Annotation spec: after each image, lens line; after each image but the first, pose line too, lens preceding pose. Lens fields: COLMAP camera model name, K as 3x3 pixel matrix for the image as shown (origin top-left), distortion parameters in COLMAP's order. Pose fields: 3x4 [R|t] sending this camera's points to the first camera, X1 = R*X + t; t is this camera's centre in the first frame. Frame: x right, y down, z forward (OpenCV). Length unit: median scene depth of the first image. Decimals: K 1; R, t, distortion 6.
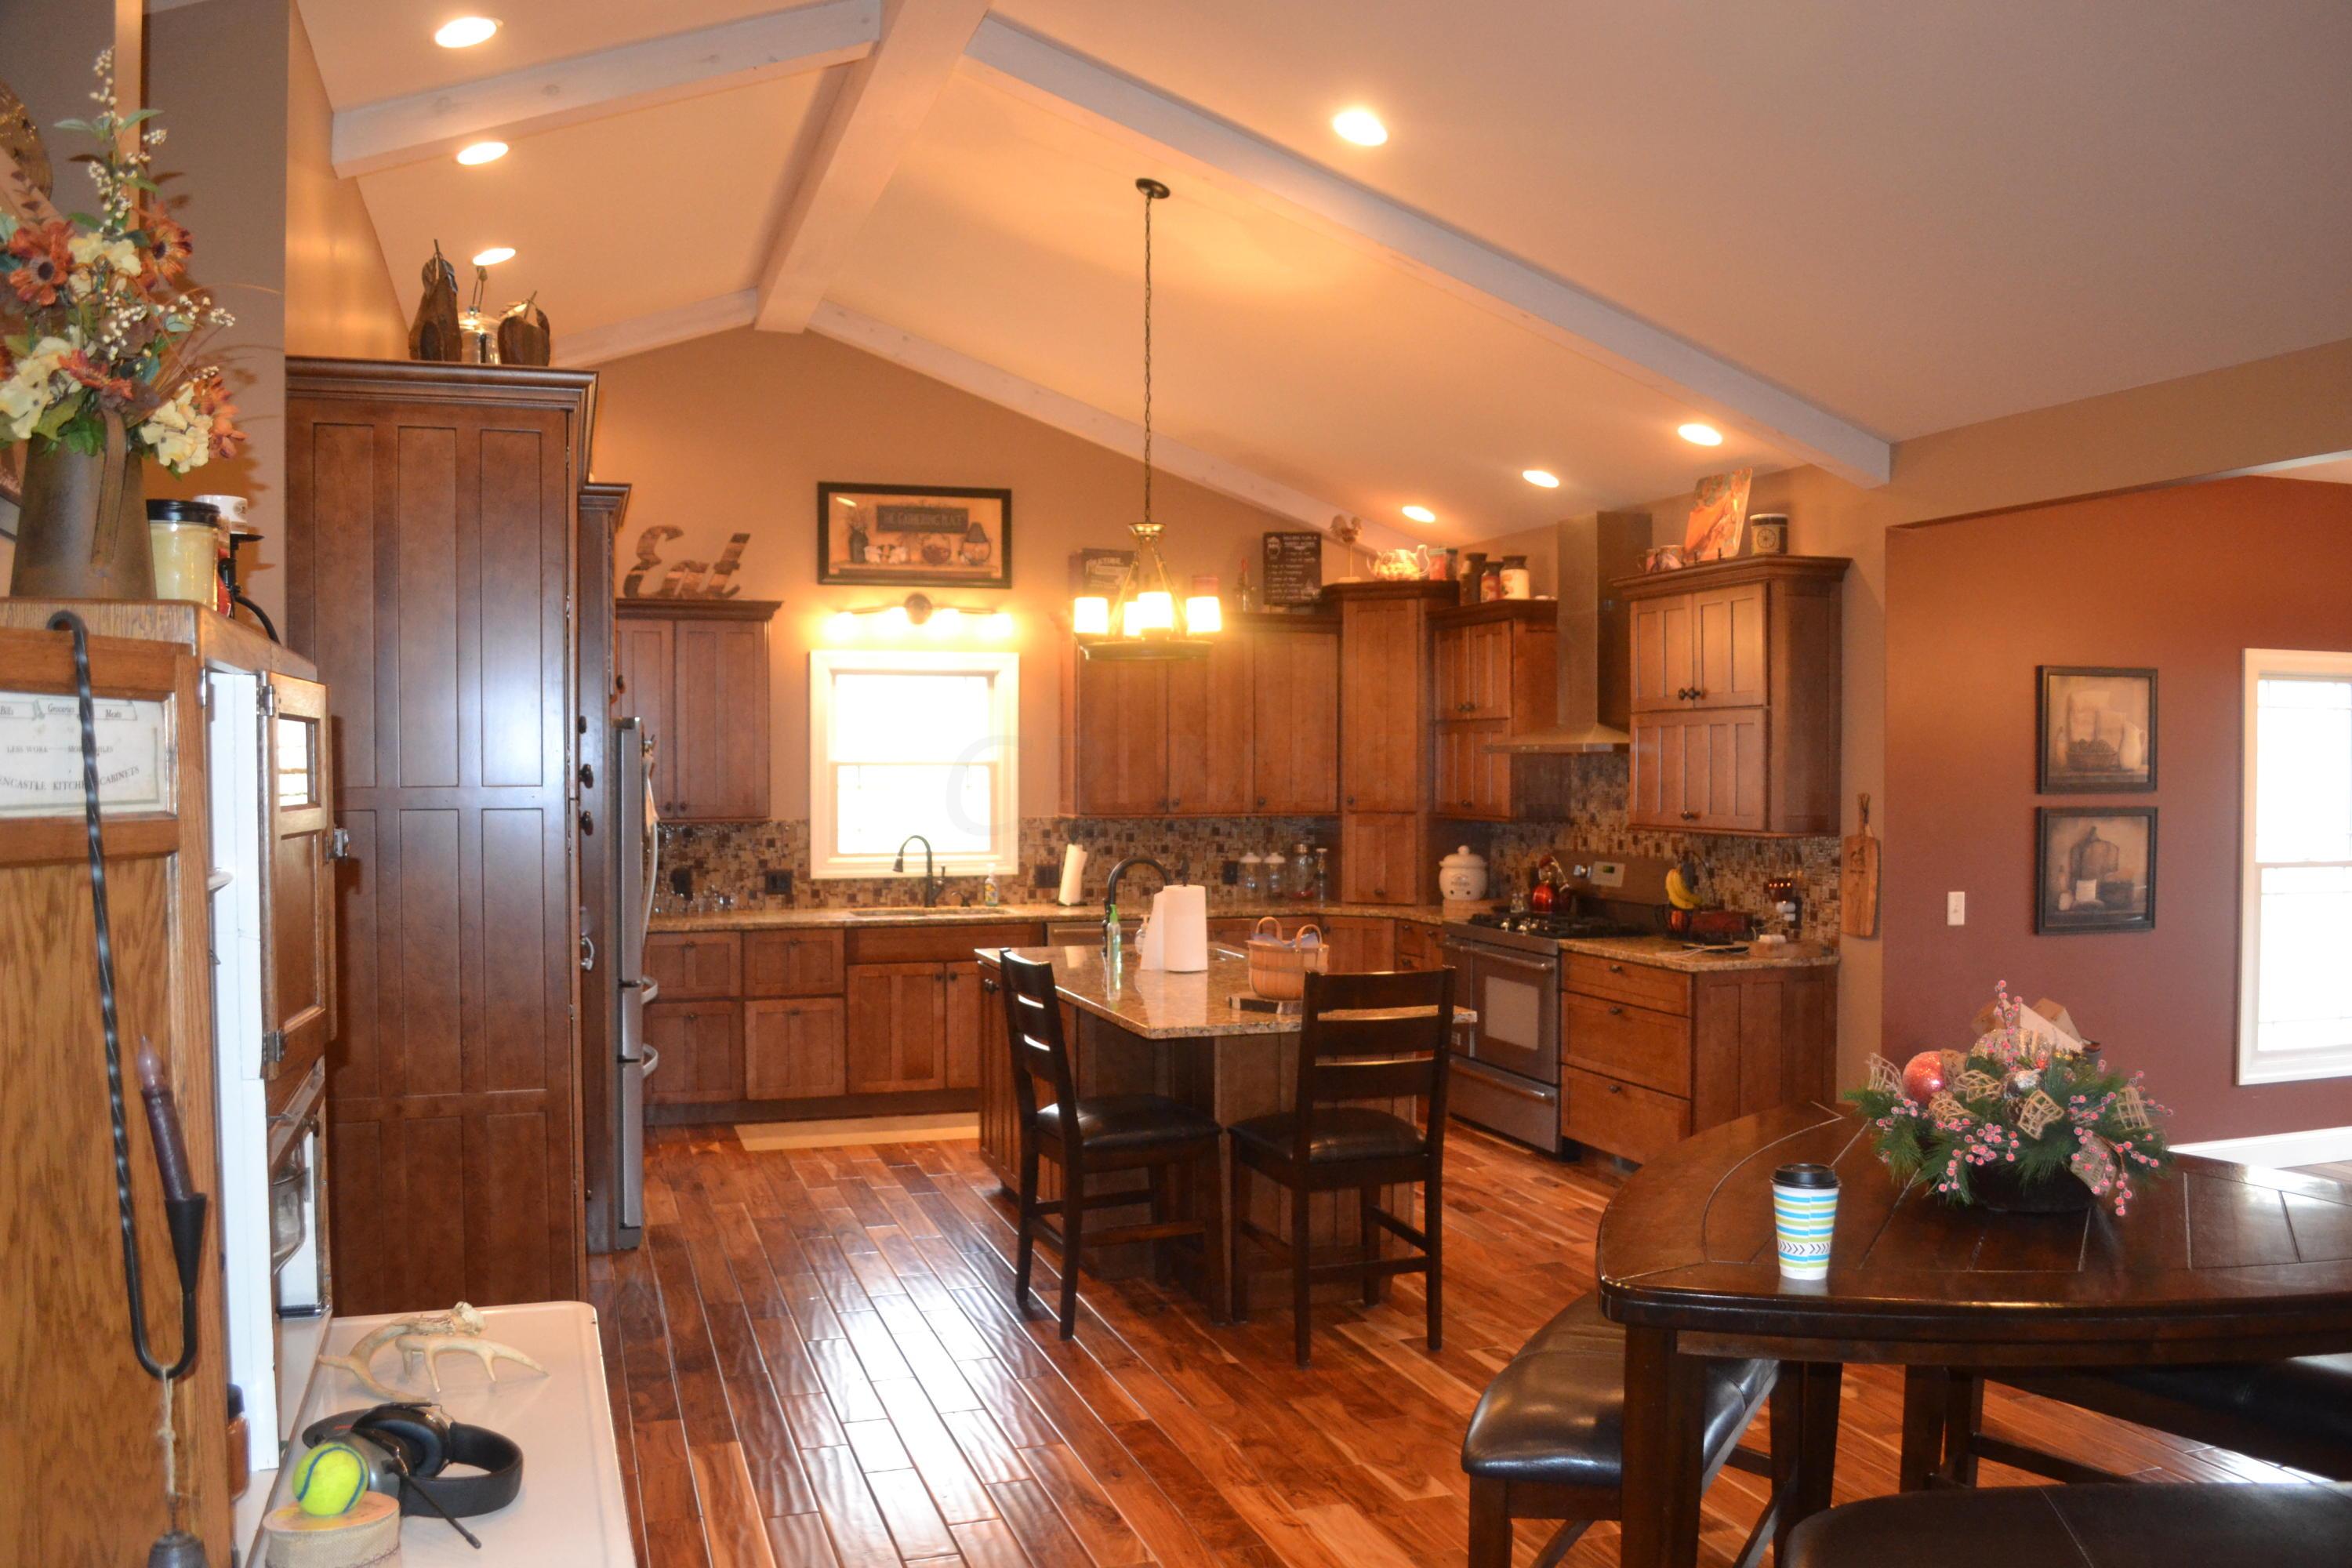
lens RADIAL K [[1892.9, 0, 1170.7], [0, 1892.9, 801.7], [0, 0, 1]] dist [-0.012835, 0.001446]
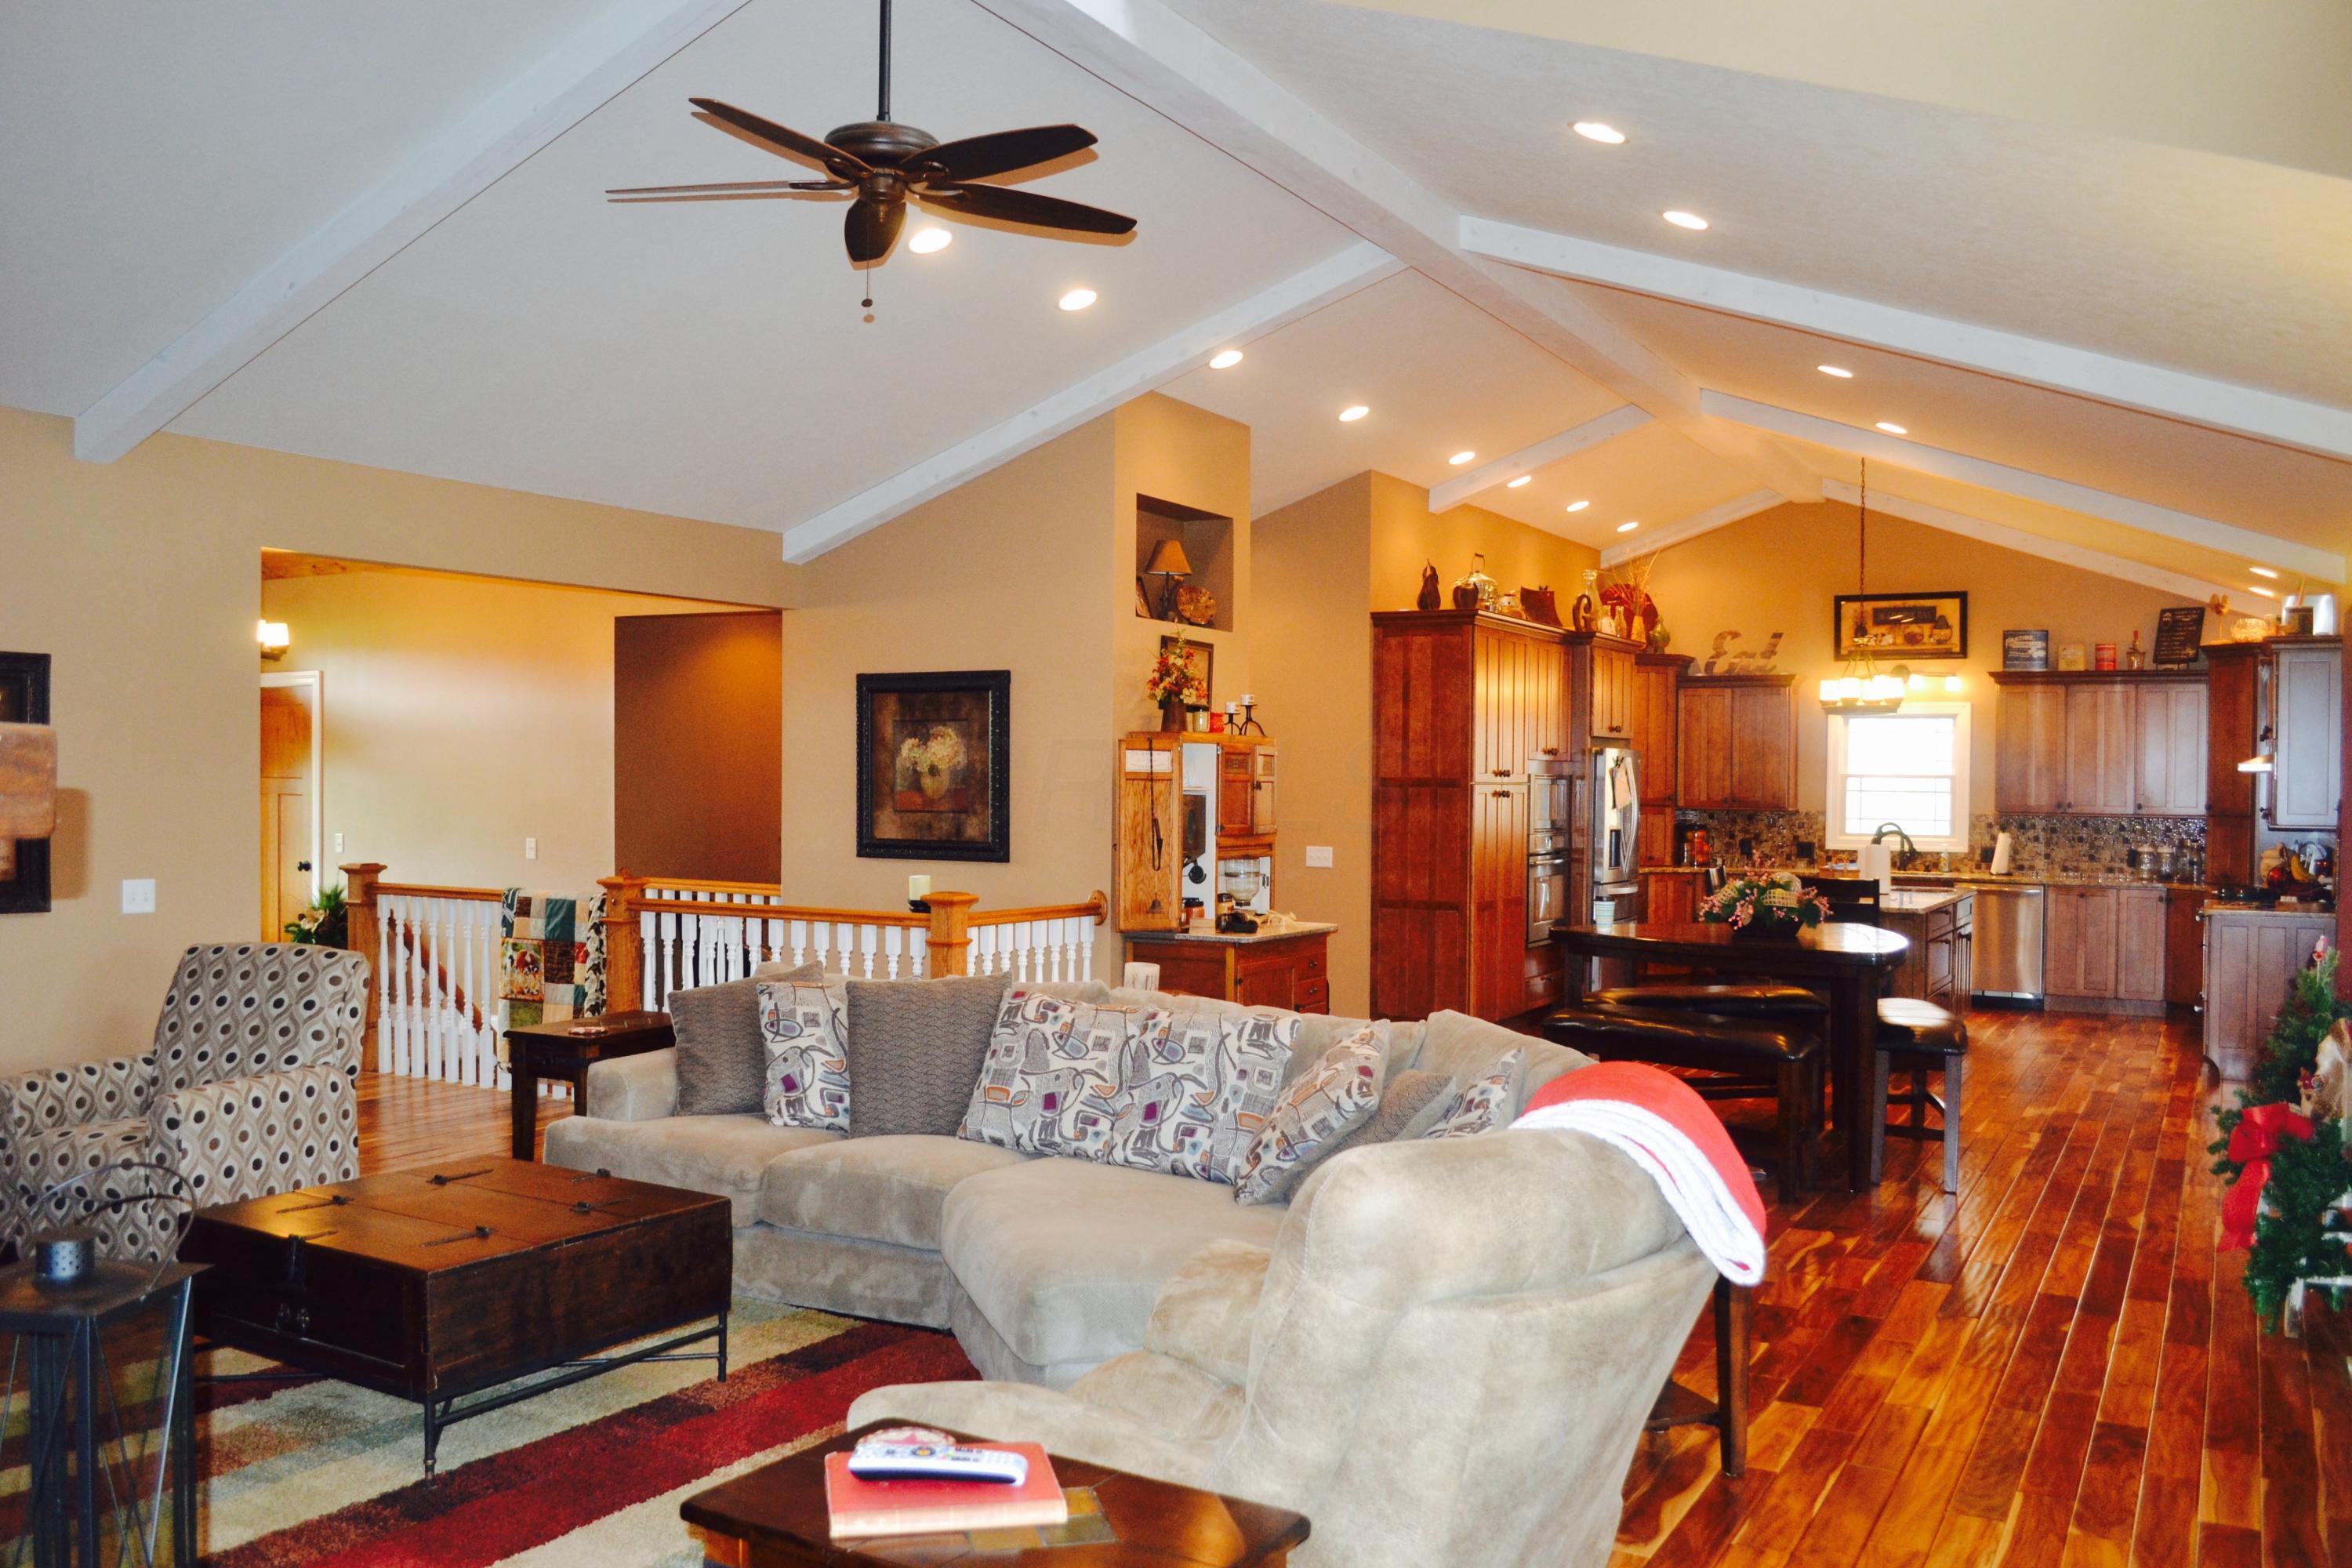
lens RADIAL K [[1892.9, 0, 1174.7], [0, 1892.9, 783.3], [0, 0, 1]] dist [-0.012835, 0.001446]
pose [[0.675572, 0.012737, -0.737184, 0.591529], [-0.027610, 0.999586, -0.008031, 0.013732], [0.736777, 0.025780, 0.675644, -0.450271]]
